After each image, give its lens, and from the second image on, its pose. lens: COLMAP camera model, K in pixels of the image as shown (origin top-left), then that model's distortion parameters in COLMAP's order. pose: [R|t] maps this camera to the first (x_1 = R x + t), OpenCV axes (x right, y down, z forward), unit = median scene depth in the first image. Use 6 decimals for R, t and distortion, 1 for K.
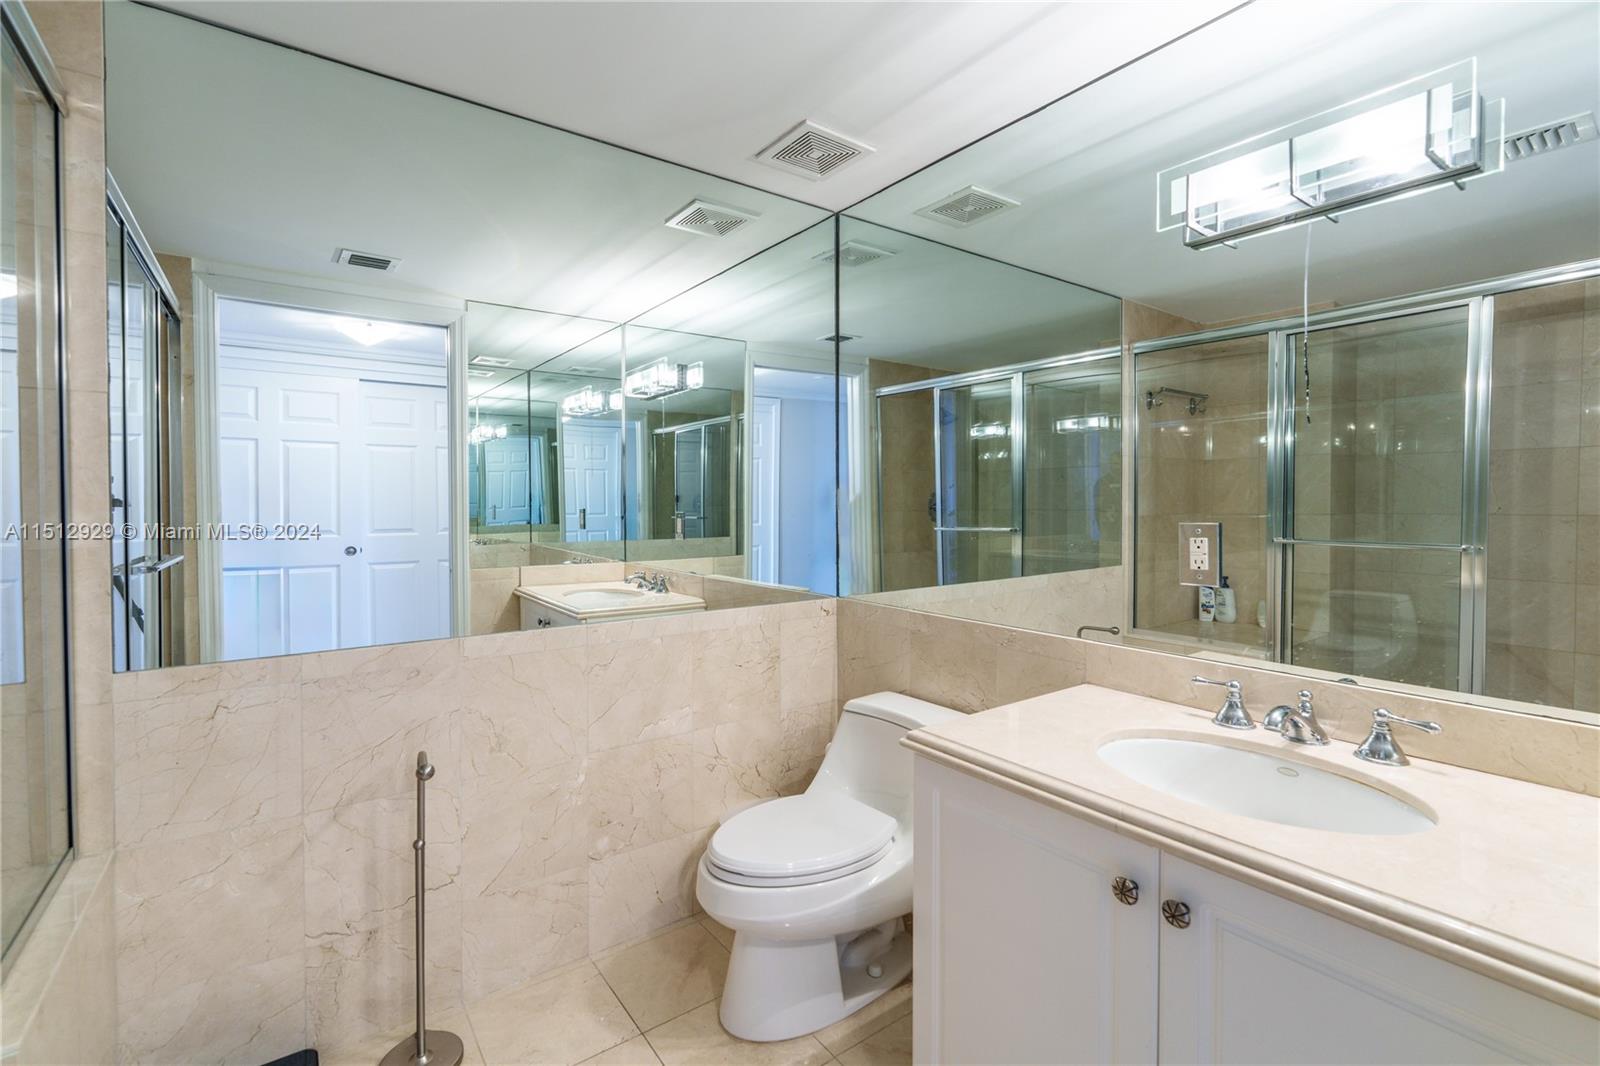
lens RADIAL K [[705.2, 0, 800.0], [0, 705.2, 533.0], [0, 0, 1]] dist [-0.000961, -0.000244]
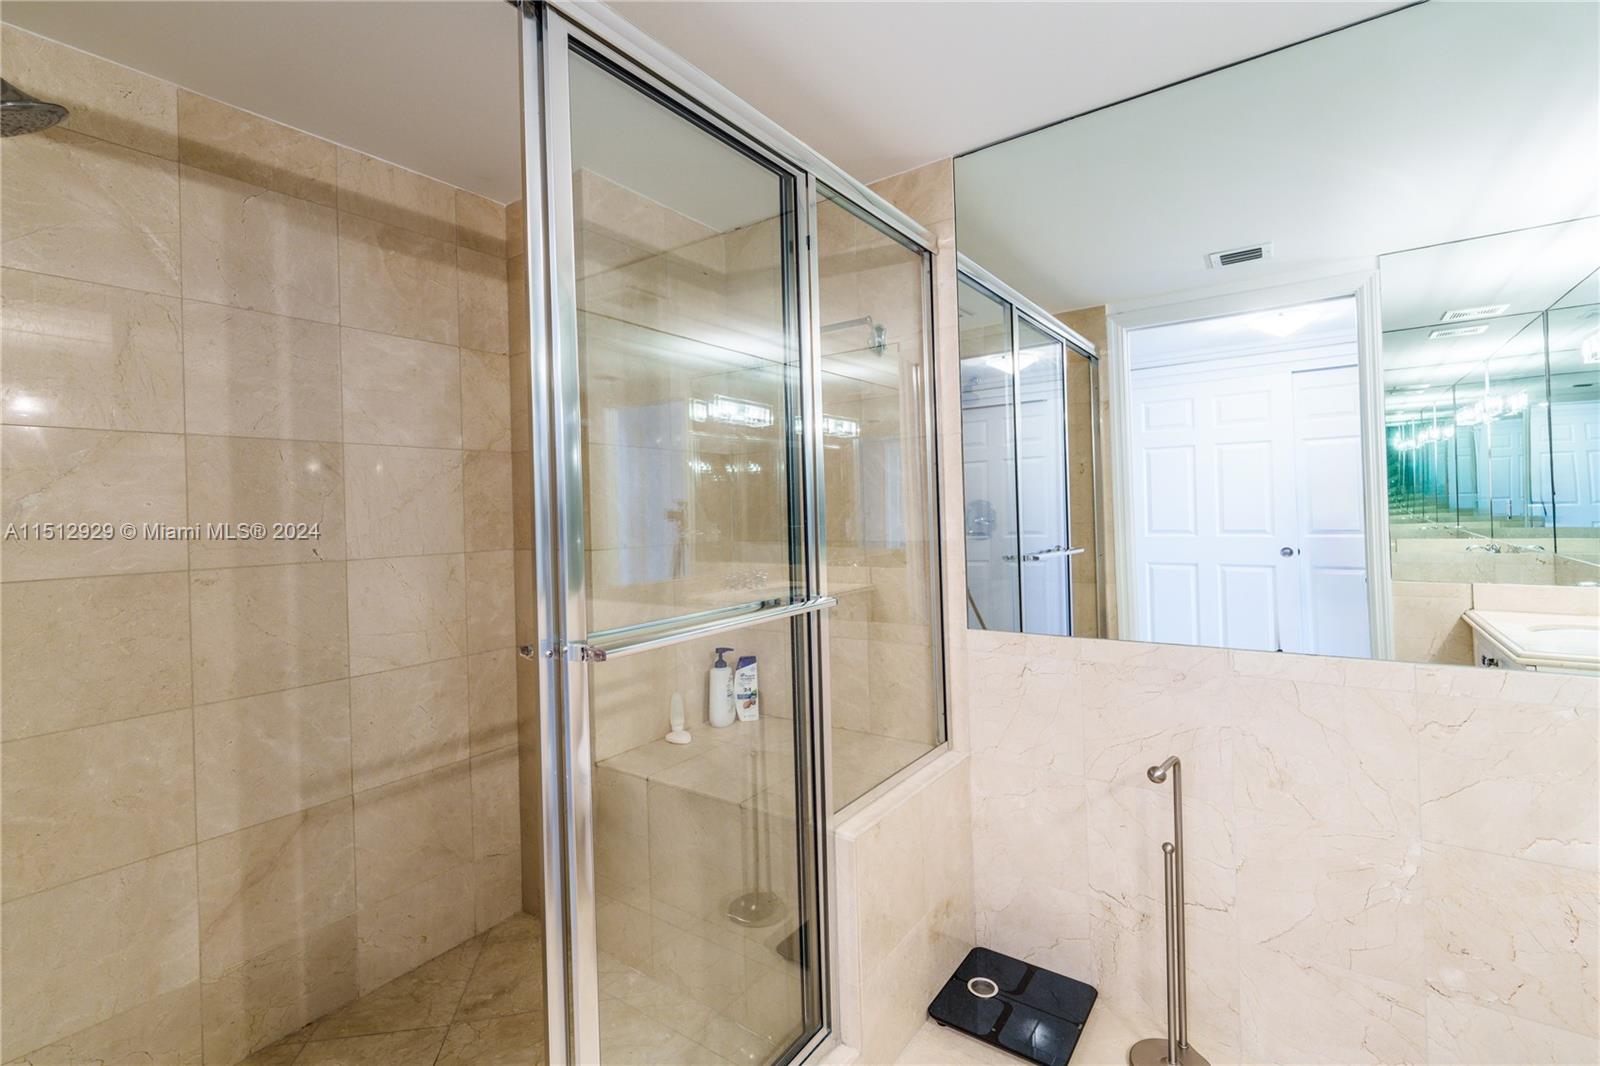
lens RADIAL K [[722.1, 0, 800.0], [0, 722.1, 533.0], [0, 0, 1]] dist [0.001244, 0.000173]
pose [[0.313258, 0.018003, -0.949497, 0.195981], [-0.017171, 0.999764, 0.013292, -0.005357], [0.949513, 0.012140, 0.313493, 0.139114]]
